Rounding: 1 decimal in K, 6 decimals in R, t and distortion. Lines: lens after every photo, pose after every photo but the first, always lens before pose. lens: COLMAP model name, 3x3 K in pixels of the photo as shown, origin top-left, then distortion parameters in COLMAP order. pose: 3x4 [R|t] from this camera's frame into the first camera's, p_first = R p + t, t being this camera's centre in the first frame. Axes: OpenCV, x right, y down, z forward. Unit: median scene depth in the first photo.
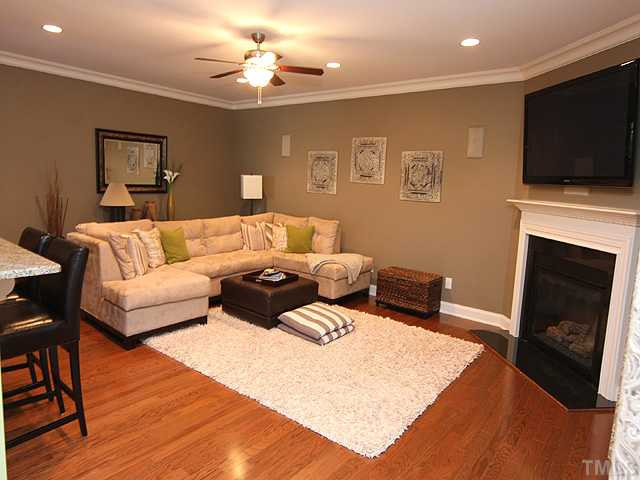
lens RADIAL K [[405.8, 0, 317.3], [0, 405.8, 237.0], [0, 0, 1]] dist [-0.006590, 0.000879]
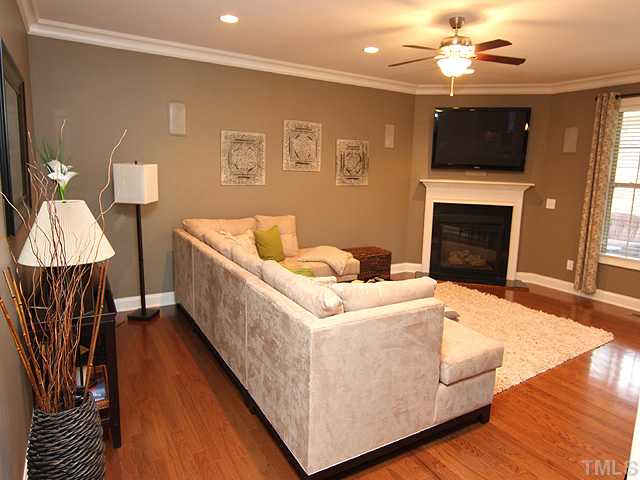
lens RADIAL K [[405.8, 0, 317.3], [0, 405.8, 237.0], [0, 0, 1]] dist [-0.006590, 0.000879]
pose [[0.353621, -0.194154, 0.915017, -0.819098], [0.122080, 0.979434, 0.160643, -0.139283], [-0.927388, 0.054899, 0.370051, 0.677856]]
